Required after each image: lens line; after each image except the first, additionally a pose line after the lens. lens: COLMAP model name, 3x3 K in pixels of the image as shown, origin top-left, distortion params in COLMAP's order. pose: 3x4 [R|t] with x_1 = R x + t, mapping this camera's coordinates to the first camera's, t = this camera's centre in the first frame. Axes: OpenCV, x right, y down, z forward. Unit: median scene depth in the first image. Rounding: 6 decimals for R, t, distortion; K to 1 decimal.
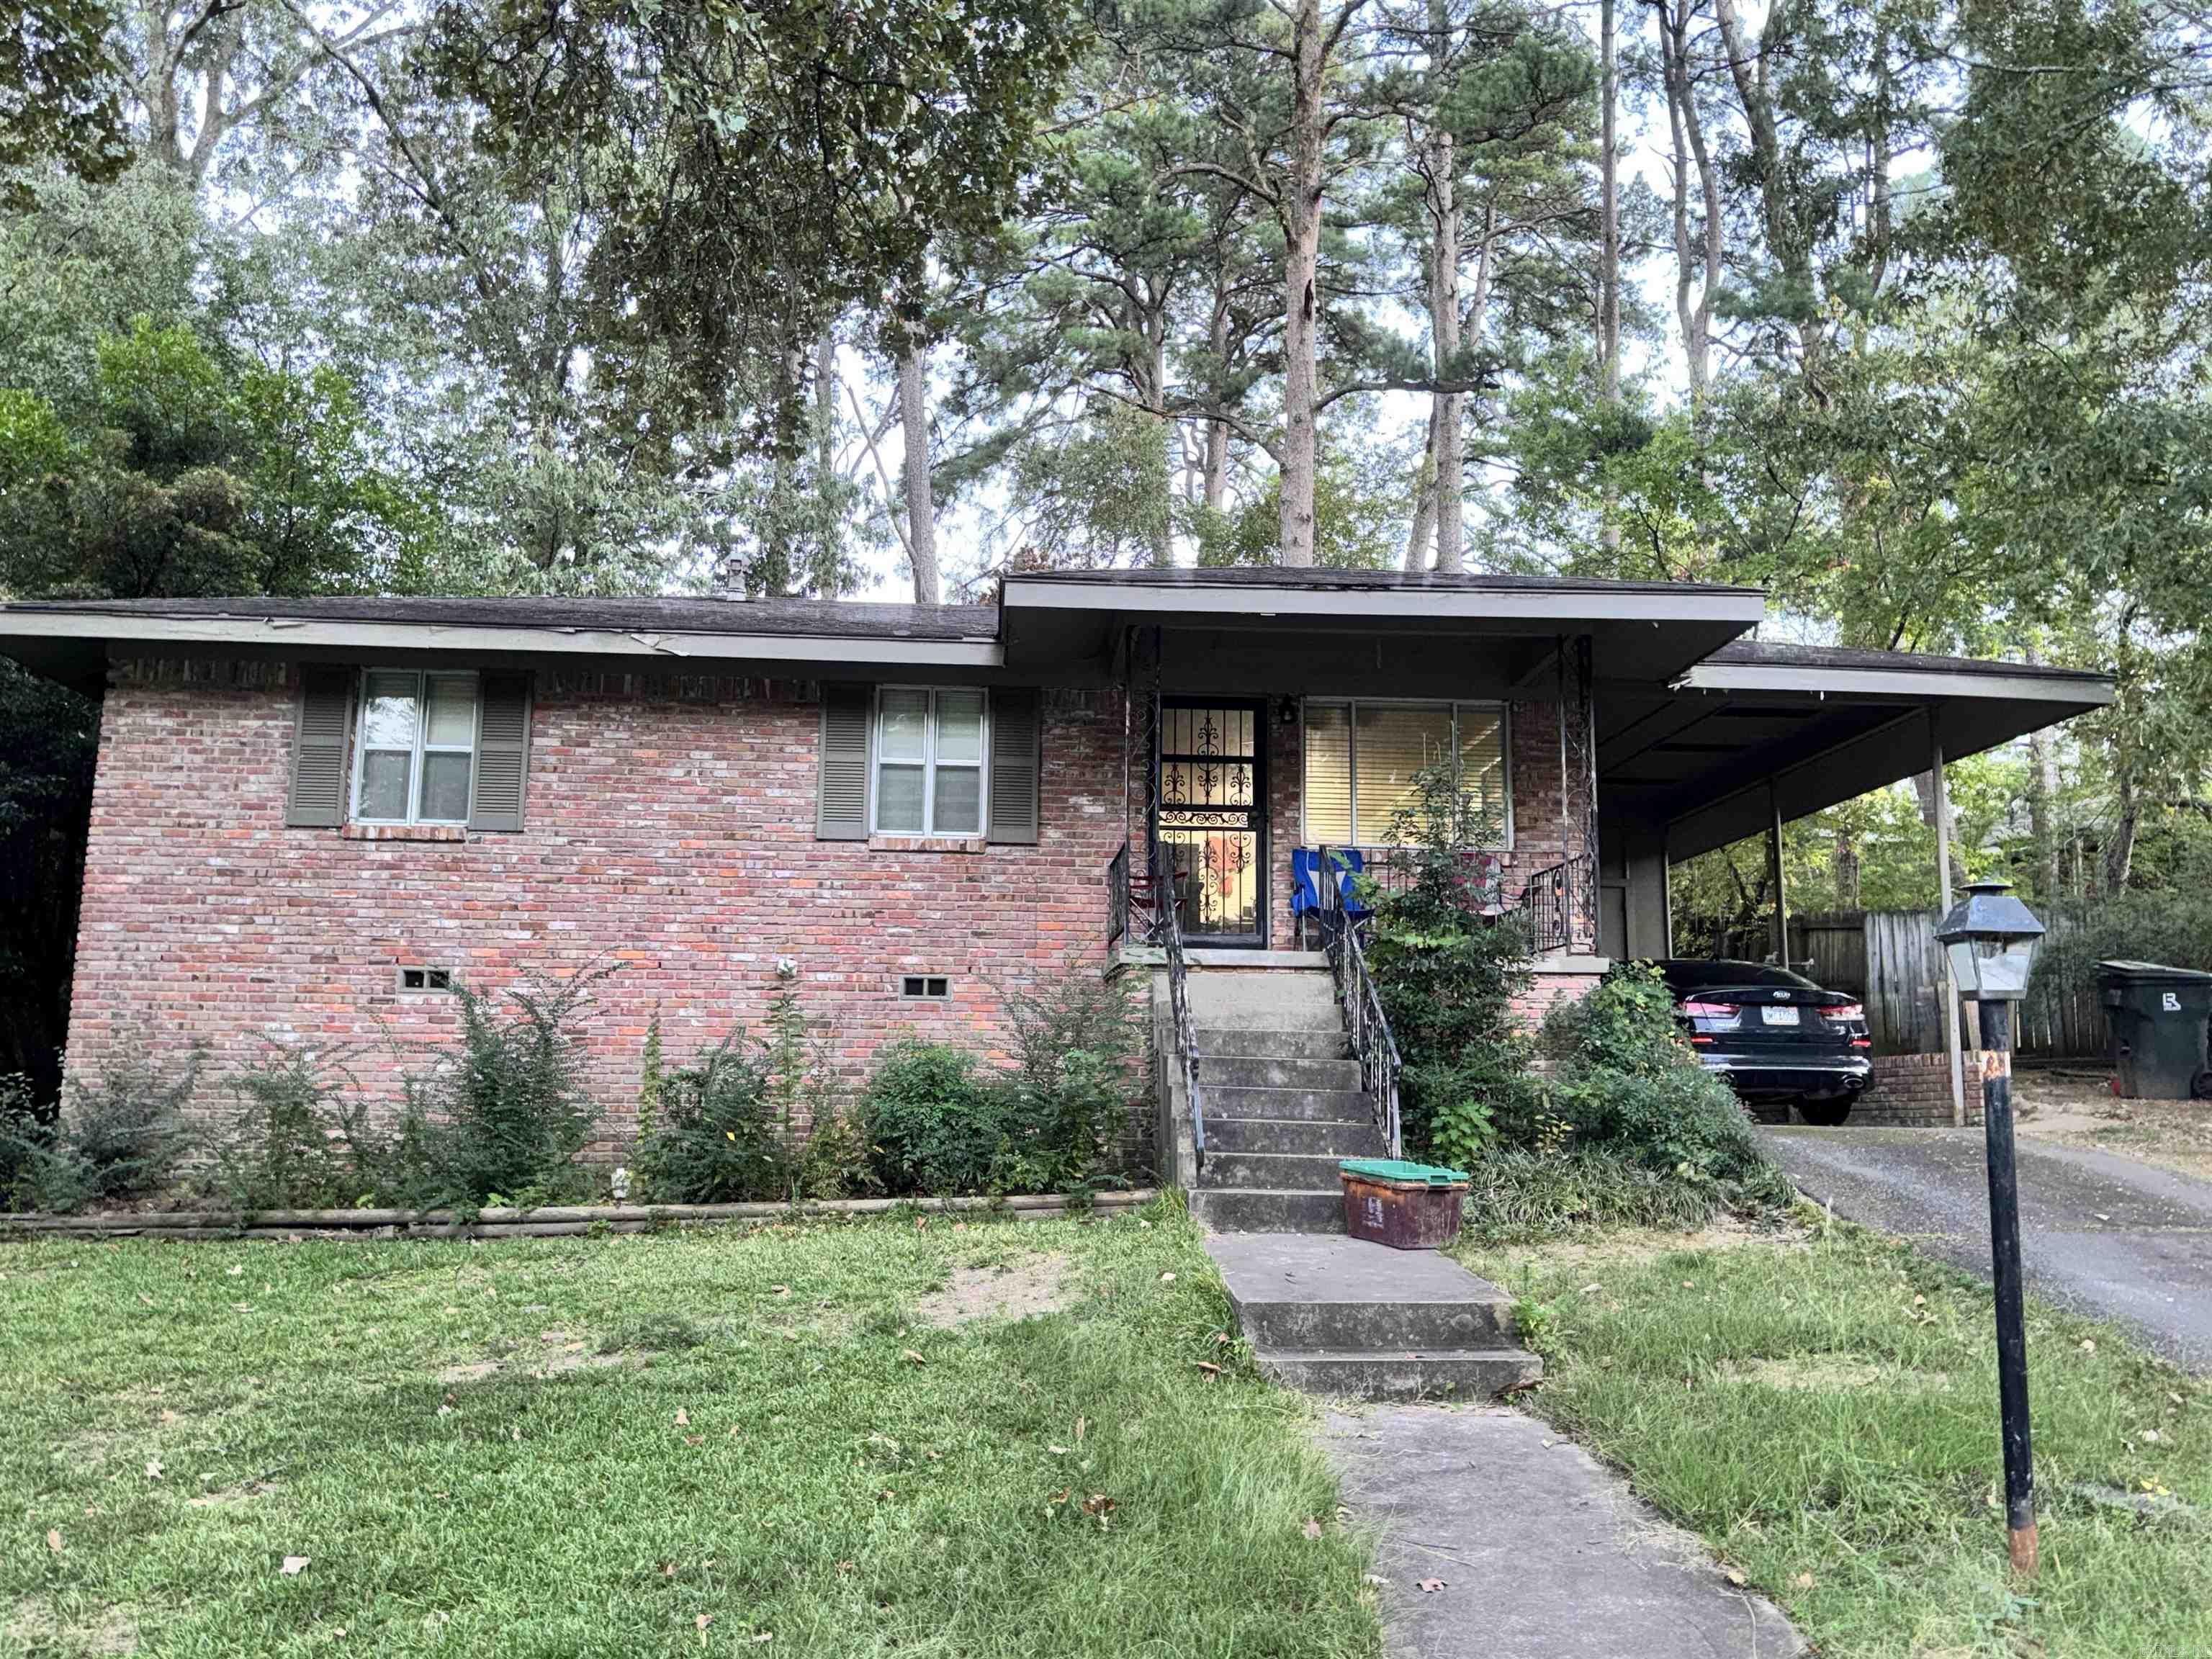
lens RADIAL K [[1888.0, 0, 1108.3], [0, 1888.0, 814.1], [0, 0, 1]] dist [0.060424, -0.004548]
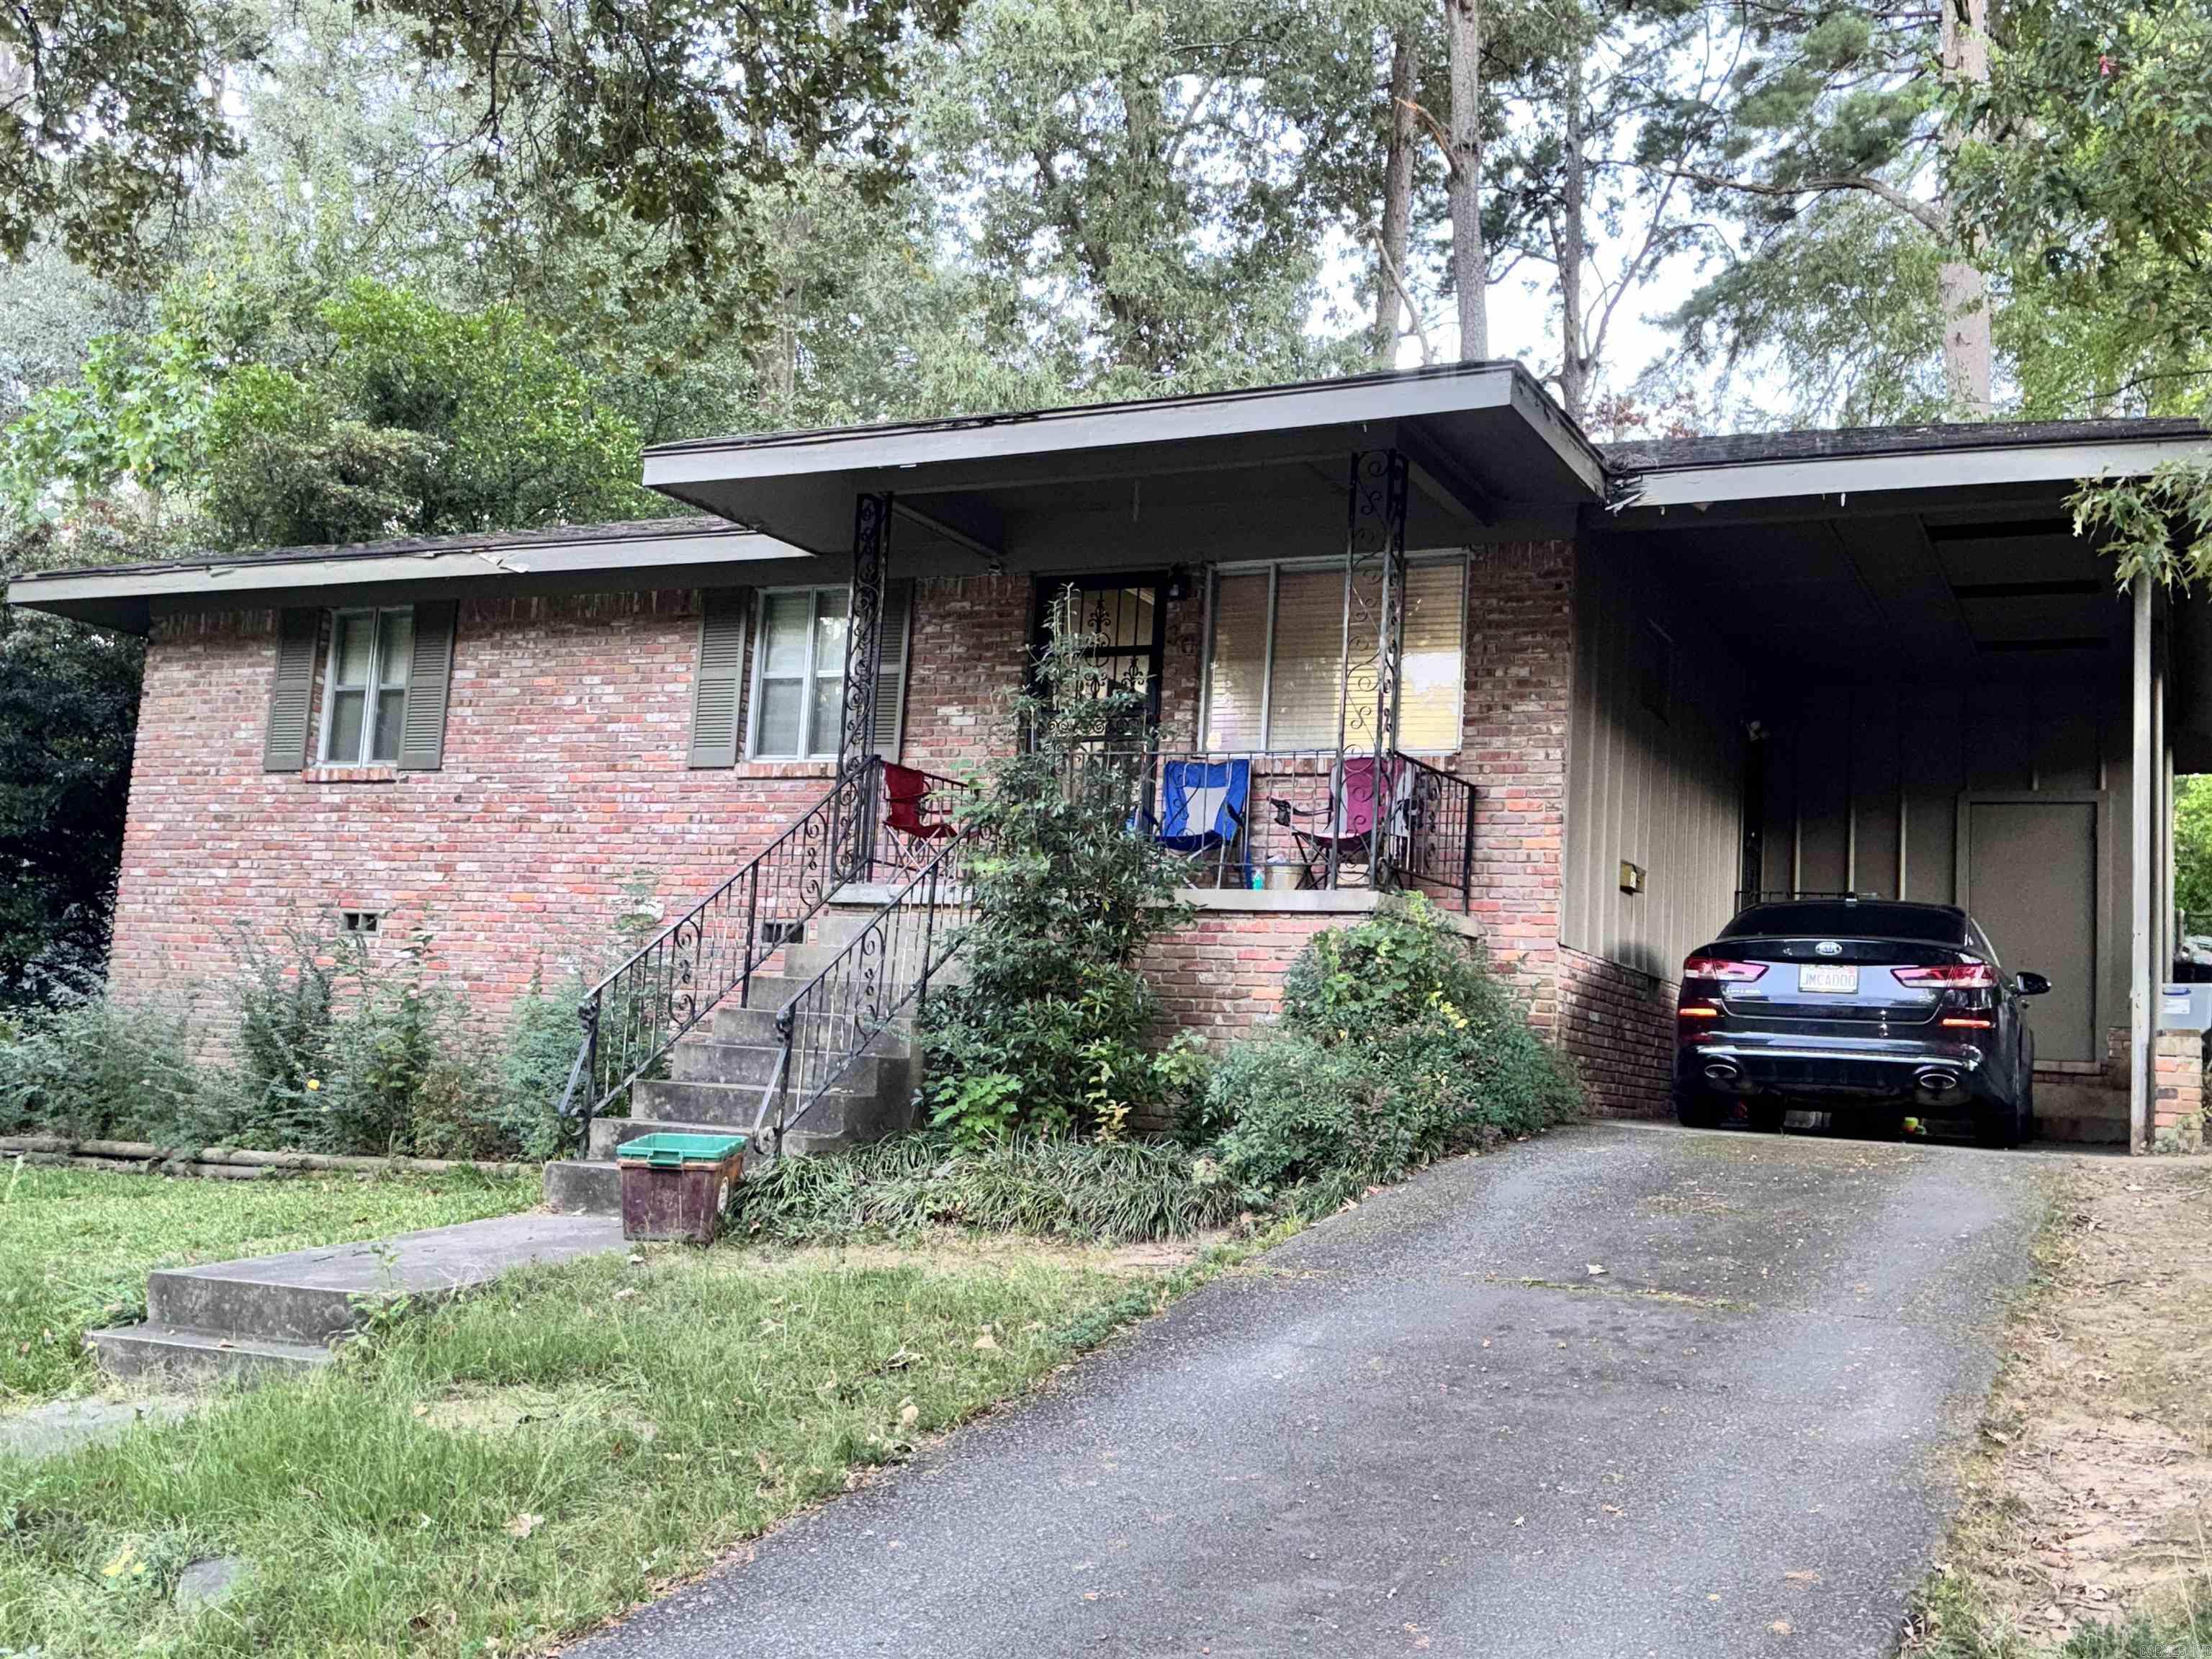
lens RADIAL K [[2222.4, 0, 1106.9], [0, 2222.4, 844.6], [0, 0, 1]] dist [0.070443, 0.000000]
pose [[0.865827, -0.016519, -0.500071, 0.548376], [0.034857, 0.999018, 0.027352, 0.028016], [0.499129, -0.041113, 0.865552, 0.188866]]
